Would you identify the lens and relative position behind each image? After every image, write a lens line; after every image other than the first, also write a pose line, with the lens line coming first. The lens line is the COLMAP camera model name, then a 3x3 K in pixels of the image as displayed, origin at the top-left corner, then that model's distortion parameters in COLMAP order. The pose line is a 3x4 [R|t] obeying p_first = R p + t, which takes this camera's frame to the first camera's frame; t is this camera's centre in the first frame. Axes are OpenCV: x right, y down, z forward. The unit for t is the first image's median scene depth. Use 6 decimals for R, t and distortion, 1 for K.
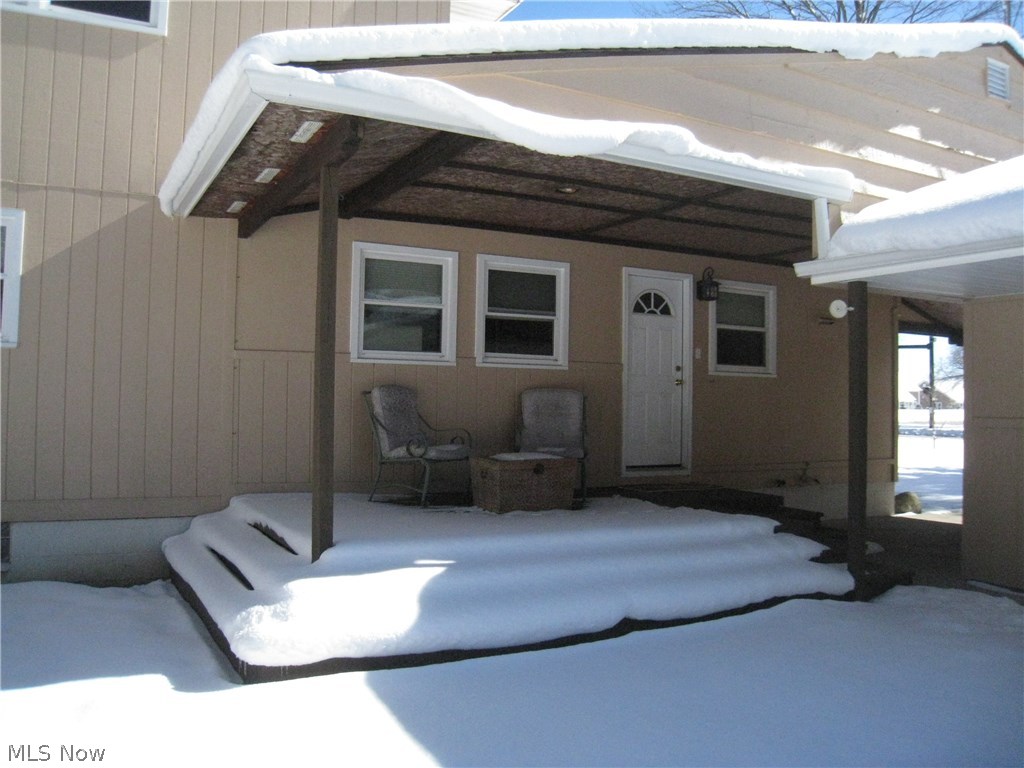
lens RADIAL K [[848.3, 0, 512.0], [0, 848.3, 384.0], [0, 0, 1]] dist [-0.090770, 0.000393]
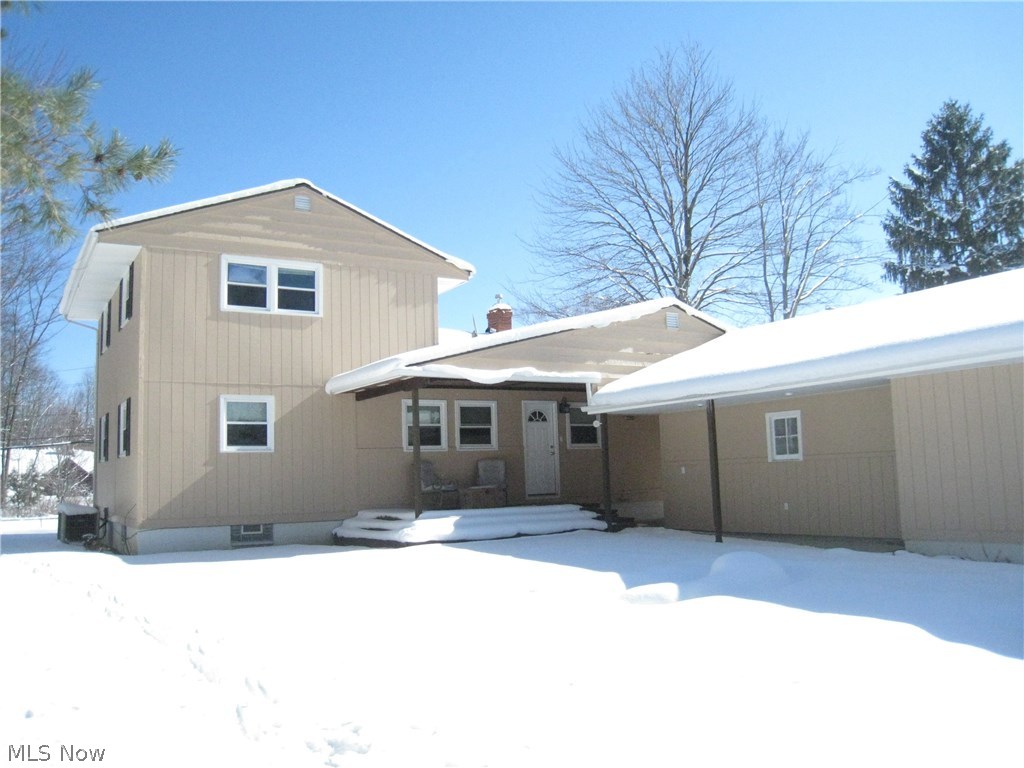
lens RADIAL K [[848.3, 0, 512.0], [0, 848.3, 384.0], [0, 0, 1]] dist [-0.090770, 0.000393]
pose [[0.996202, -0.041071, 0.076779, -0.064083], [0.047709, 0.995090, -0.086722, 0.004788], [-0.072840, 0.090055, 0.993270, -1.291206]]
